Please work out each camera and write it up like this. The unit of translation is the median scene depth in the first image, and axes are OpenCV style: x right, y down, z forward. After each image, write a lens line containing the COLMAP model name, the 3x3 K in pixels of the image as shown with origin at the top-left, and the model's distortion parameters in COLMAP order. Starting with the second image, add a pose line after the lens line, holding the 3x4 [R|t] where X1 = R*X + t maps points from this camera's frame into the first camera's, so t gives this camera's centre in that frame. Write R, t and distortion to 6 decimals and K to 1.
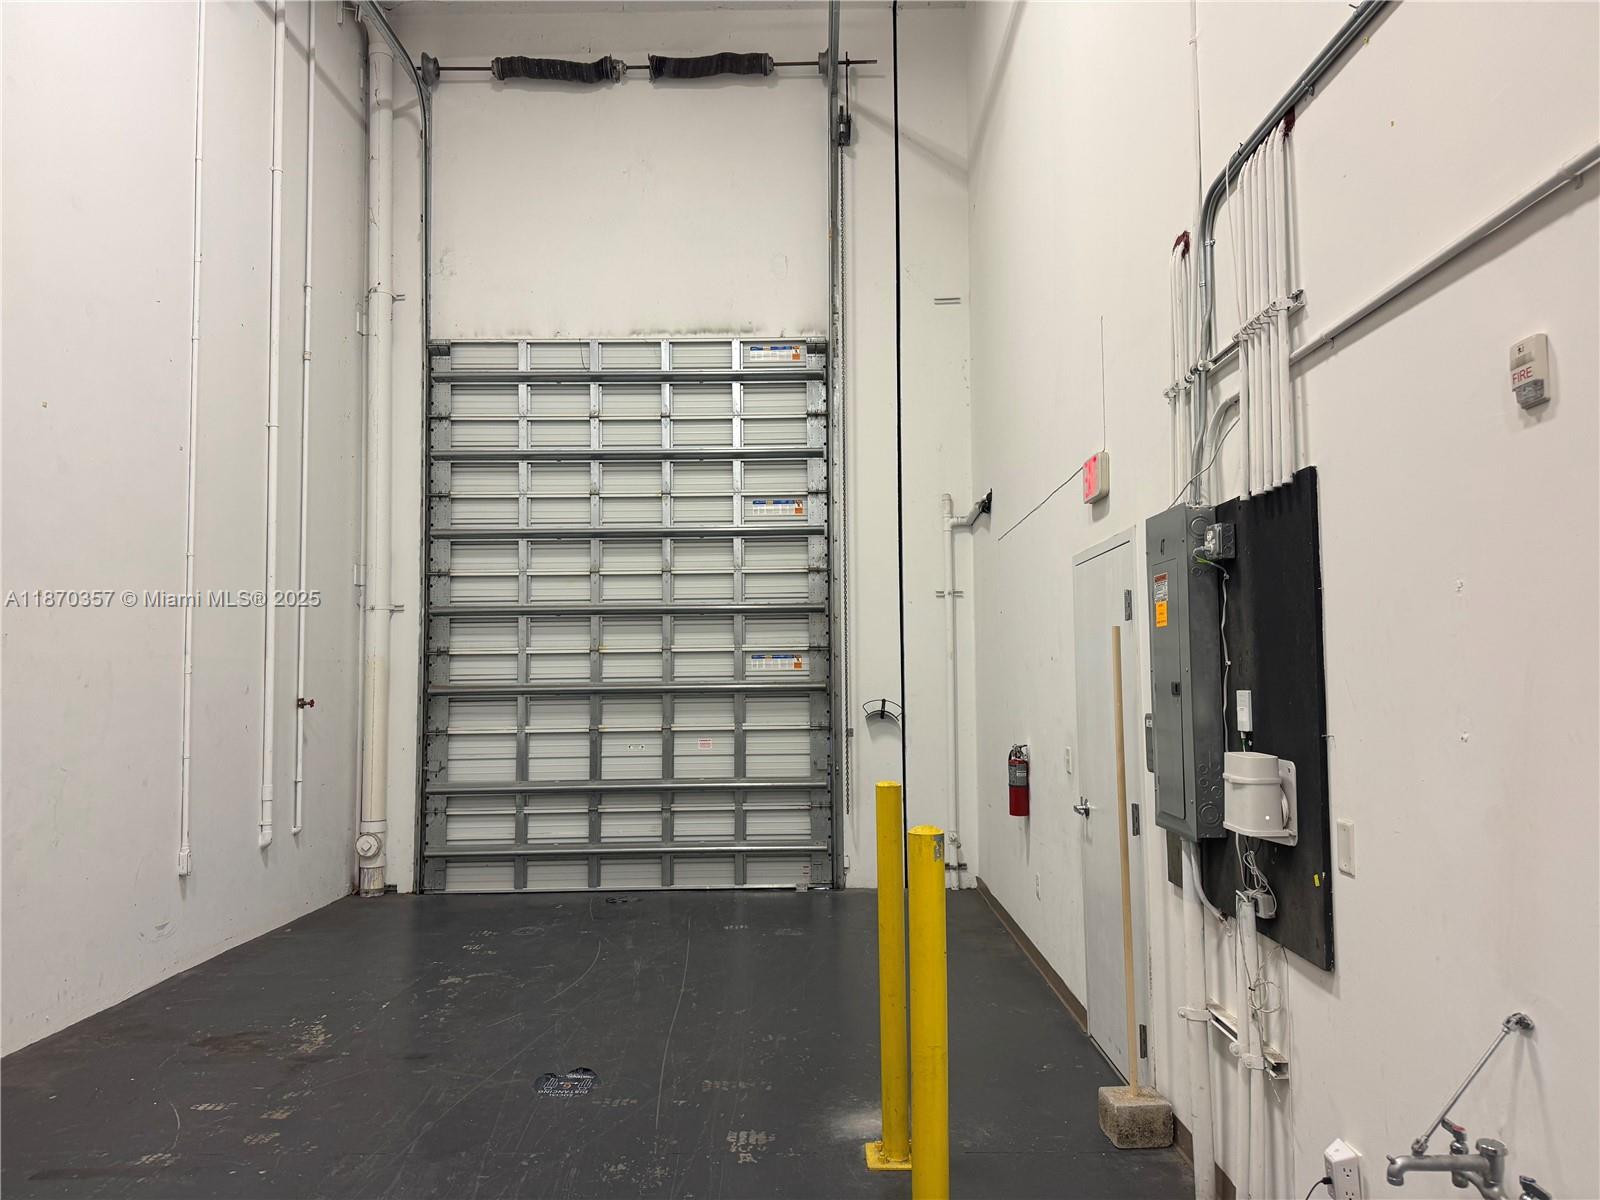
lens RADIAL K [[1128.3, 0, 802.6], [0, 1128.3, 598.1], [0, 0, 1]] dist [0.176719, -0.424577]
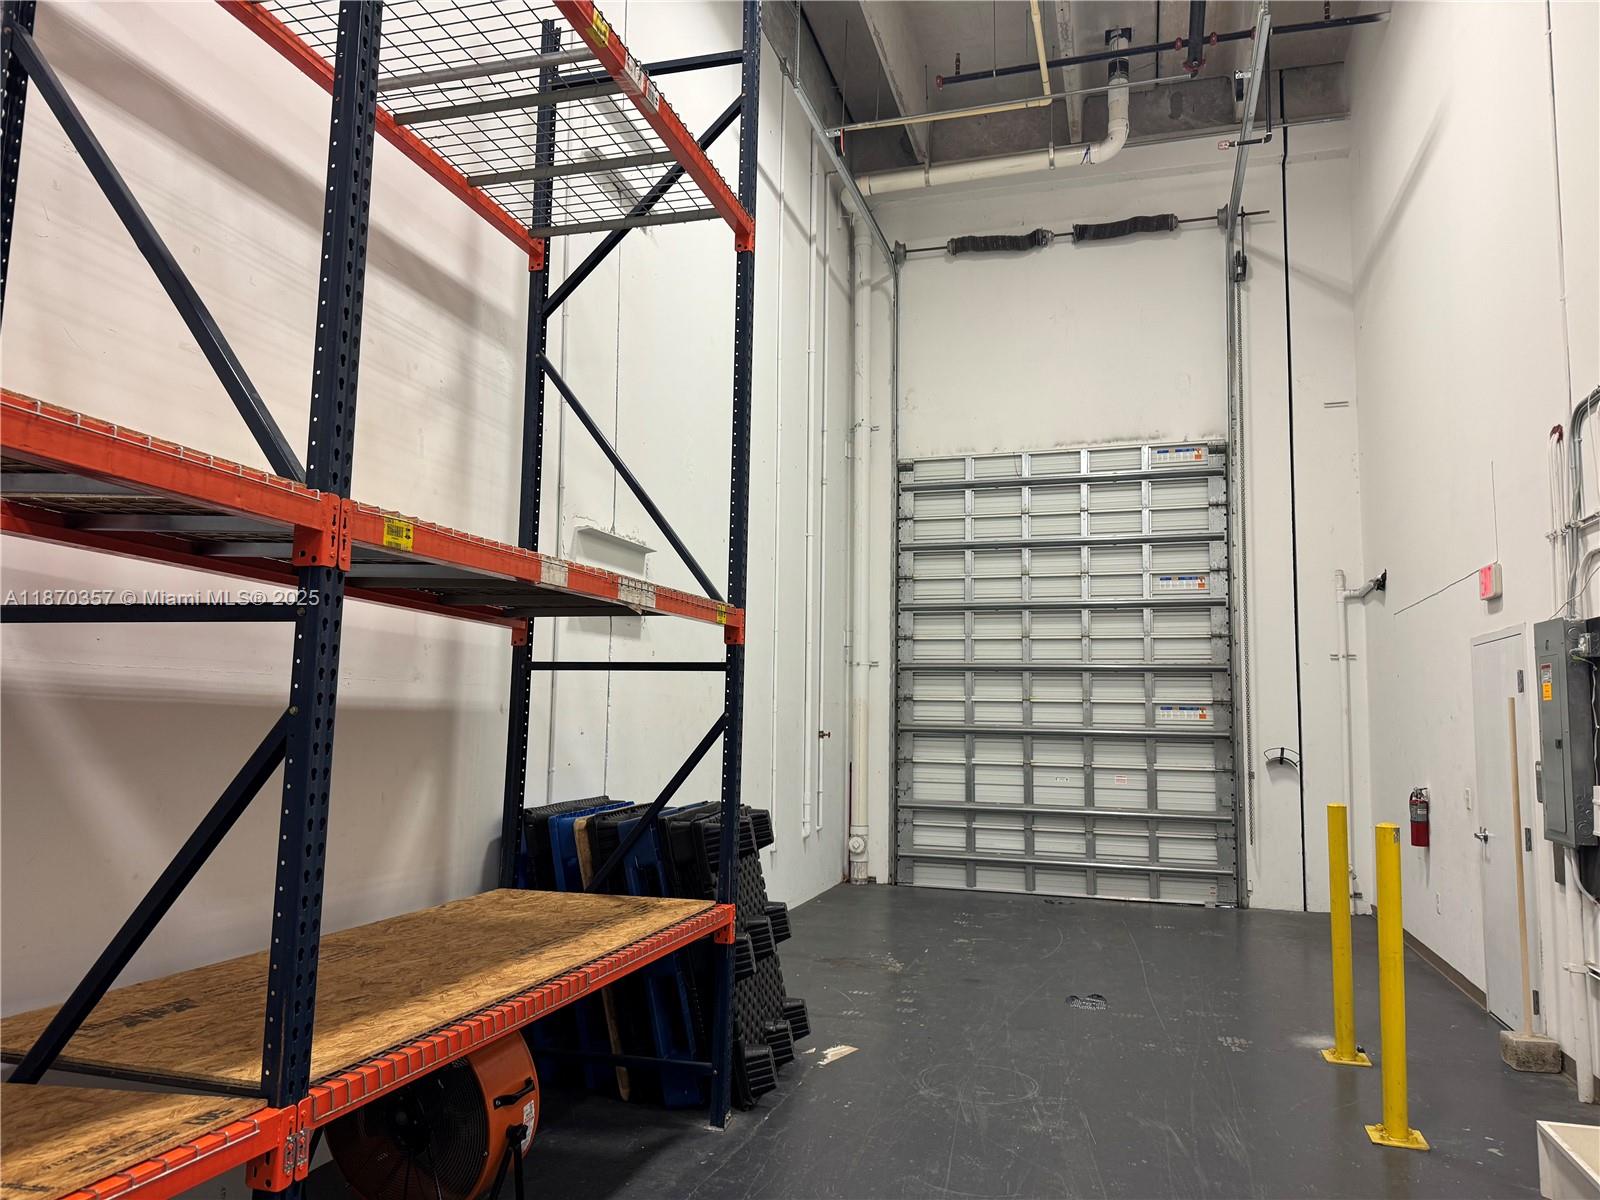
lens RADIAL K [[1120.3, 0, 791.7], [0, 1120.3, 599.5], [0, 0, 1]] dist [0.041157, -0.057272]
pose [[0.957041, -0.005435, -0.289901, -0.073396], [-0.005108, 0.999353, -0.035601, -0.018595], [0.289907, 0.035553, 0.956394, -0.254511]]
